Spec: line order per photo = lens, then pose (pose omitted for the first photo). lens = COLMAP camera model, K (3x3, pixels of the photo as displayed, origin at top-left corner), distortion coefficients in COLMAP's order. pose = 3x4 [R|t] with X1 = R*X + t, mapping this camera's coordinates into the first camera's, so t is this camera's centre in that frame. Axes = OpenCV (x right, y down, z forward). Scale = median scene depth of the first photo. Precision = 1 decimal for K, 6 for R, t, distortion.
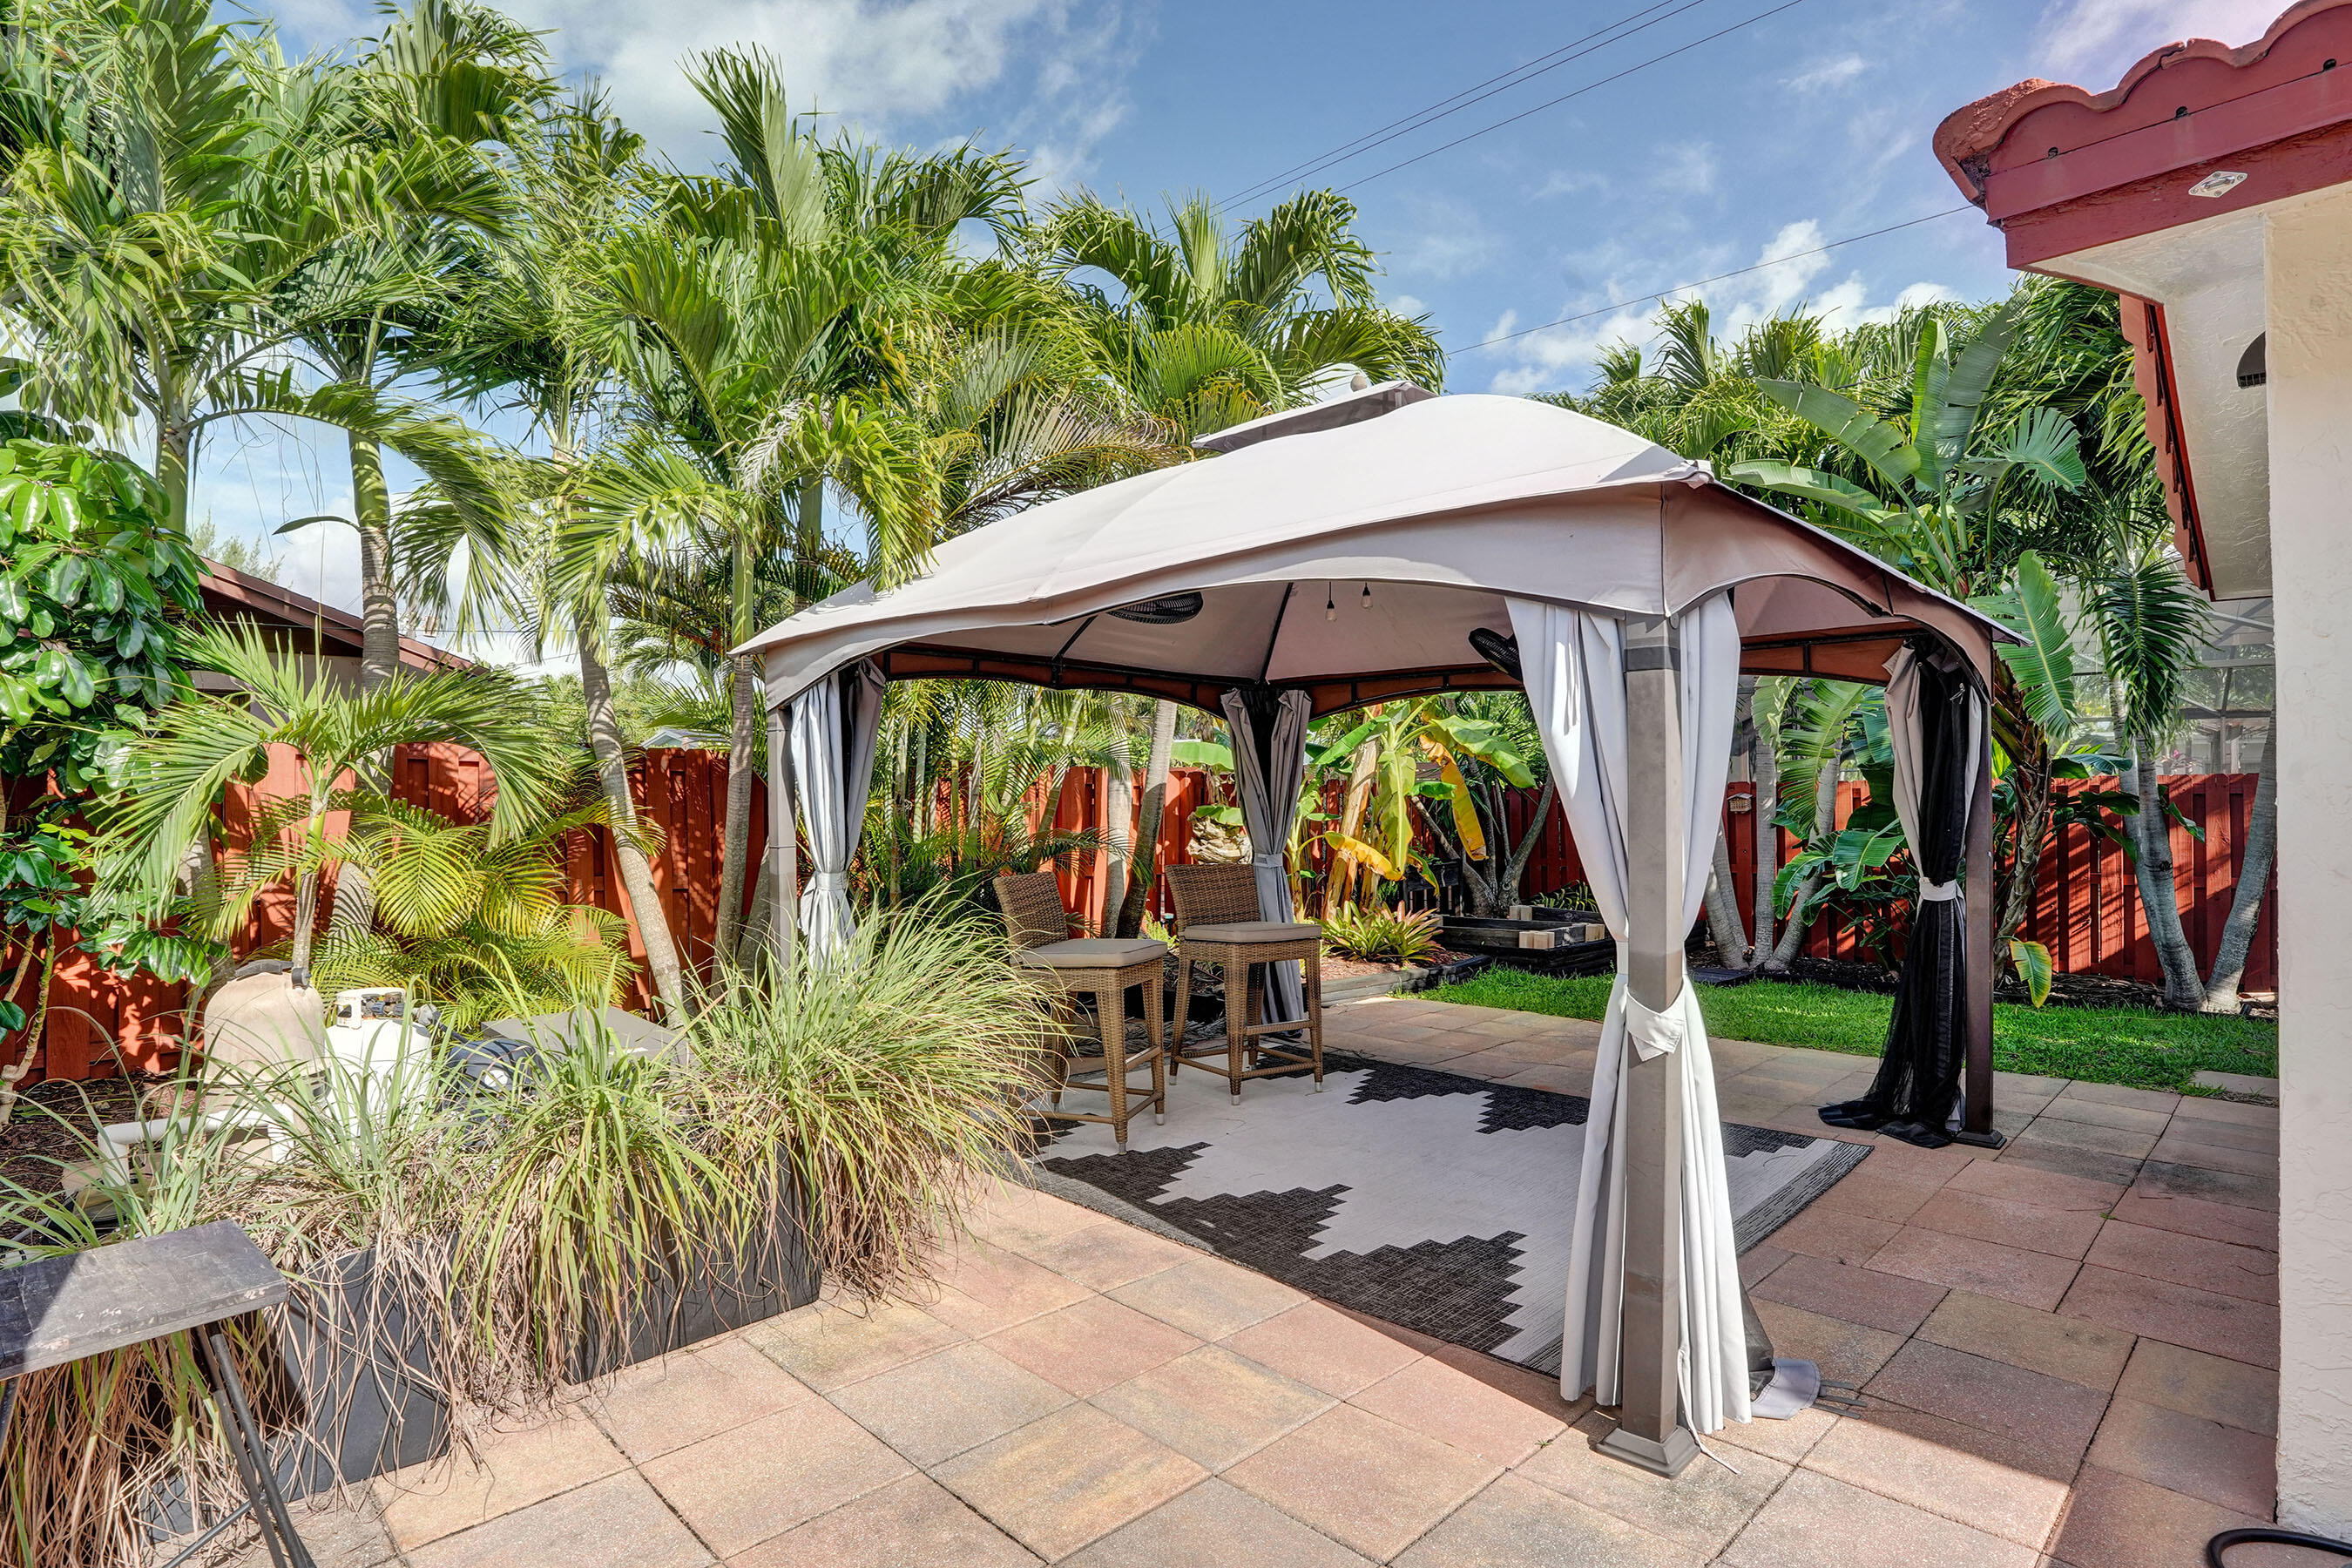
lens RADIAL K [[1214.1, 0, 1179.2], [0, 1214.1, 787.3], [0, 0, 1]] dist [-0.074024, 0.027214]
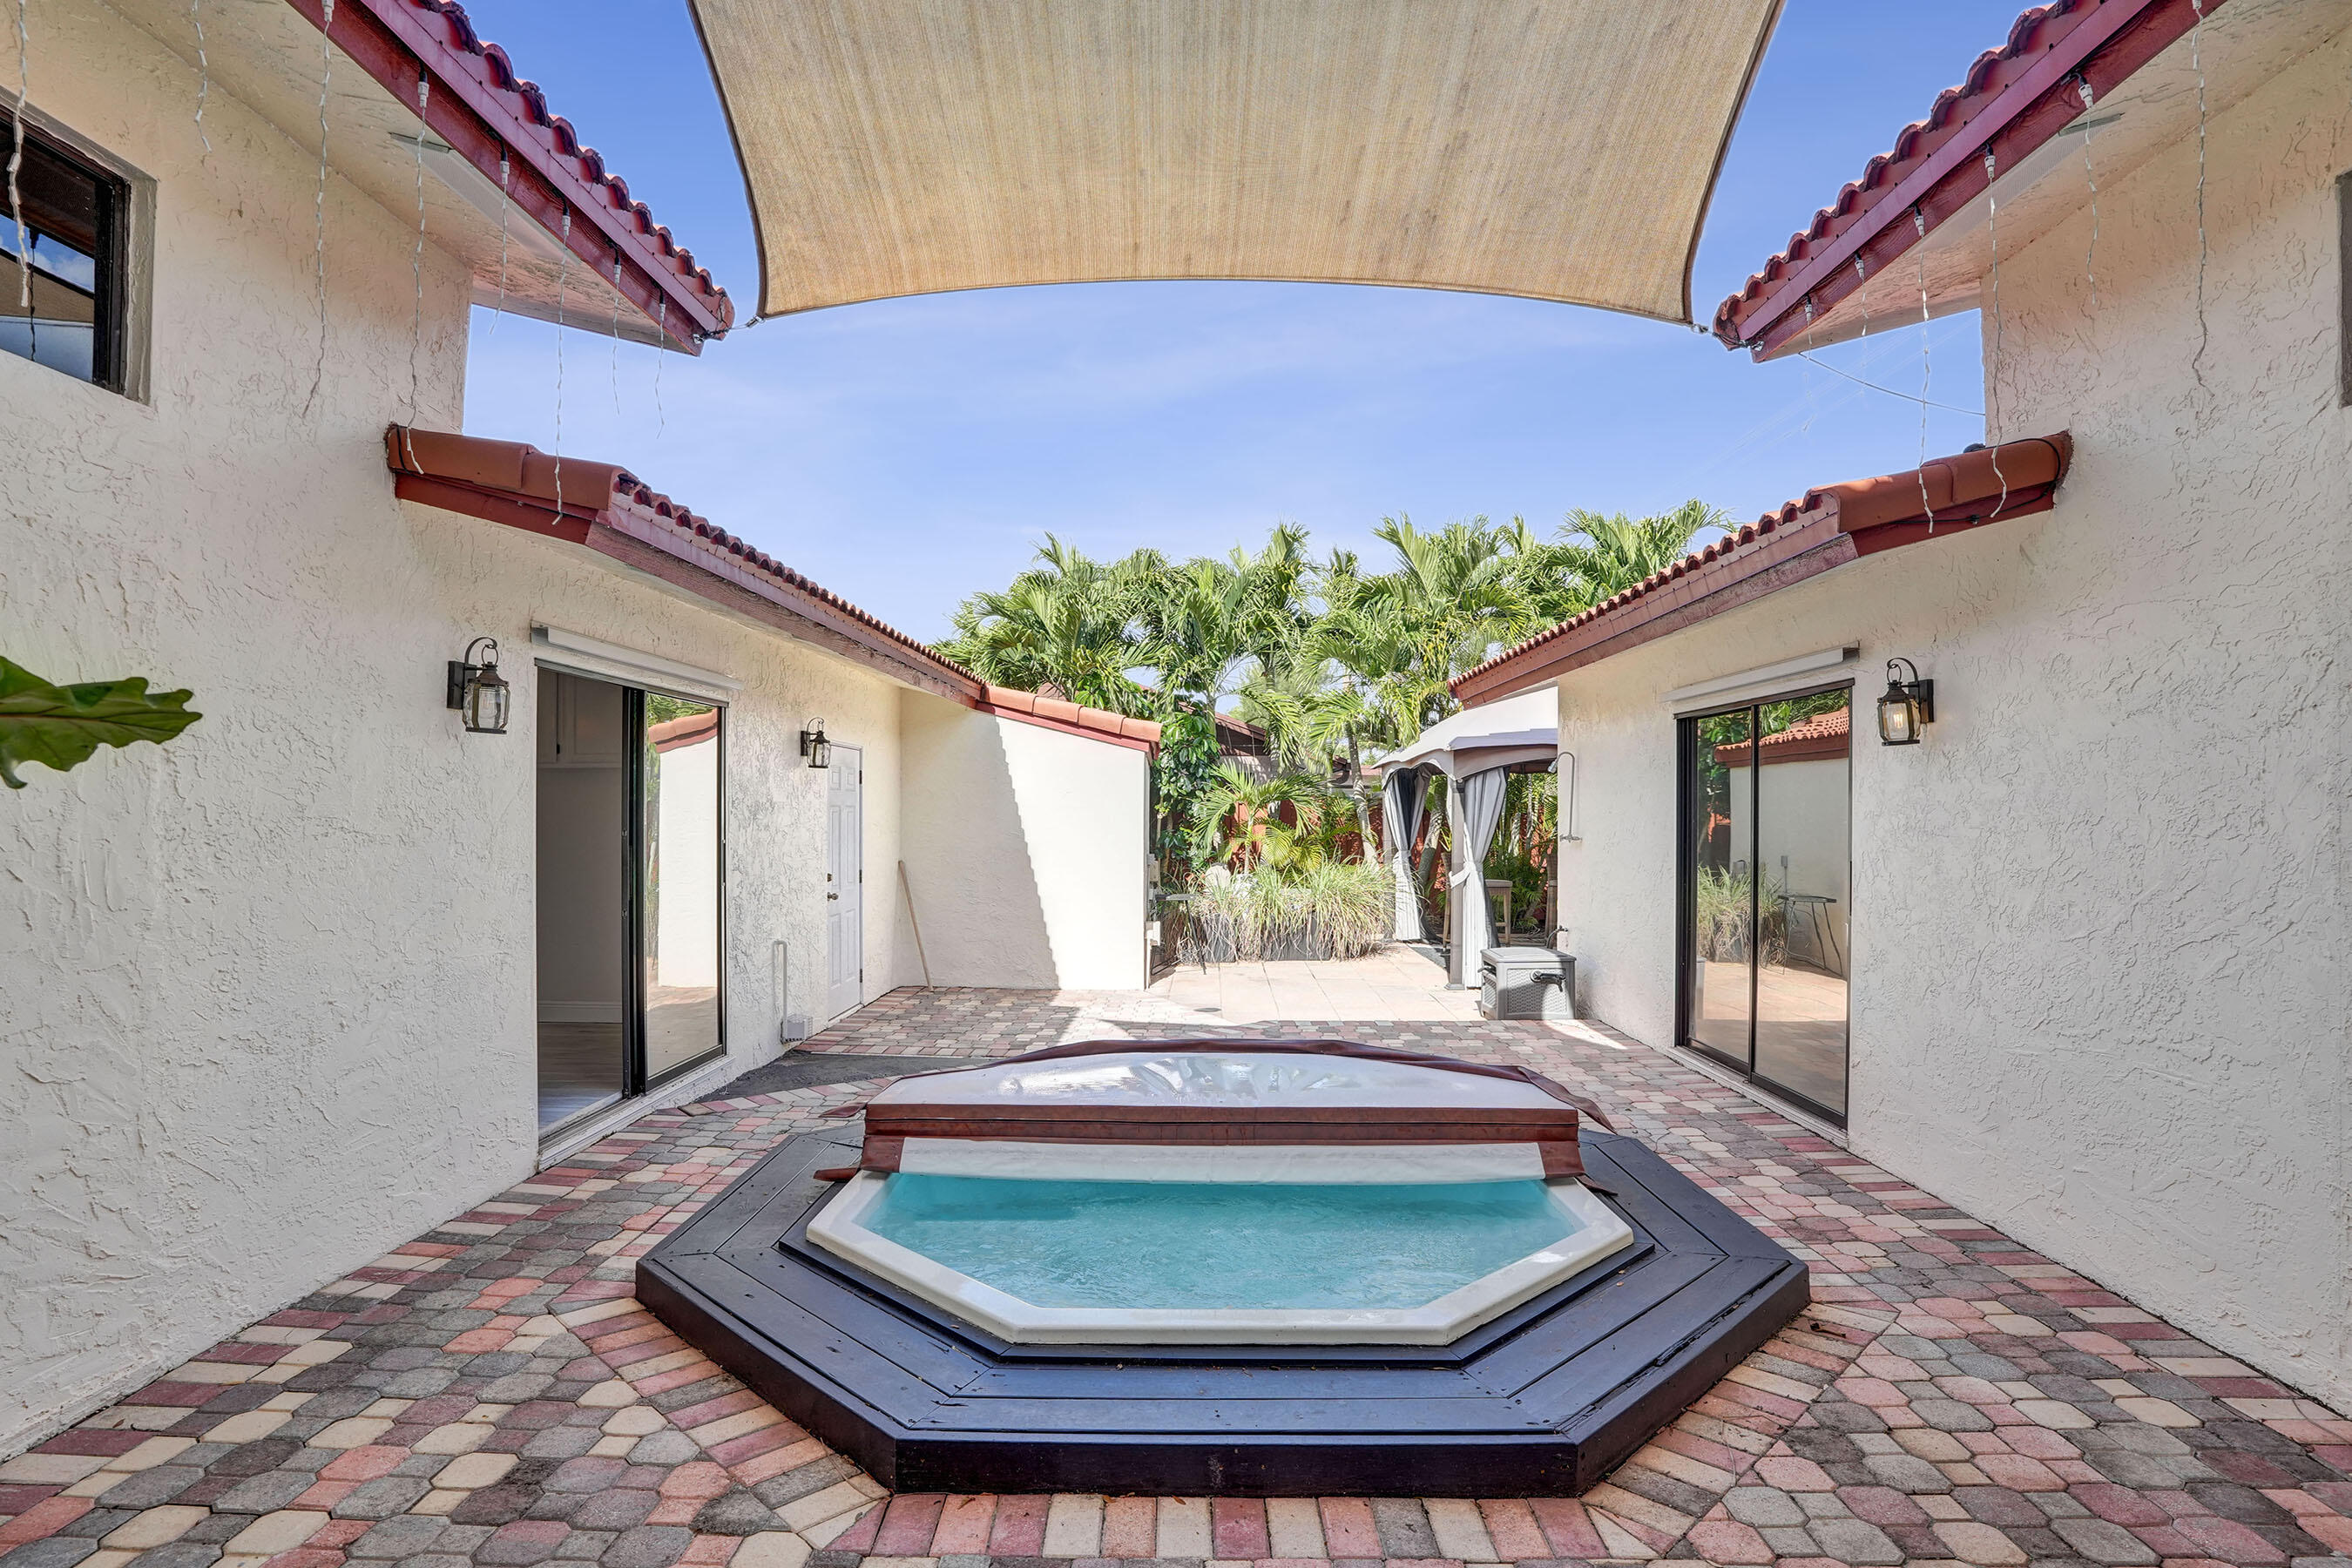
lens RADIAL K [[1214.1, 0, 1179.2], [0, 1214.1, 787.3], [0, 0, 1]] dist [-0.074024, 0.027214]
pose [[0.692004, -0.014314, -0.721752, 1.529804], [0.008762, 0.999896, -0.011429, -0.044049], [0.721841, 0.001585, 0.692058, -1.410756]]
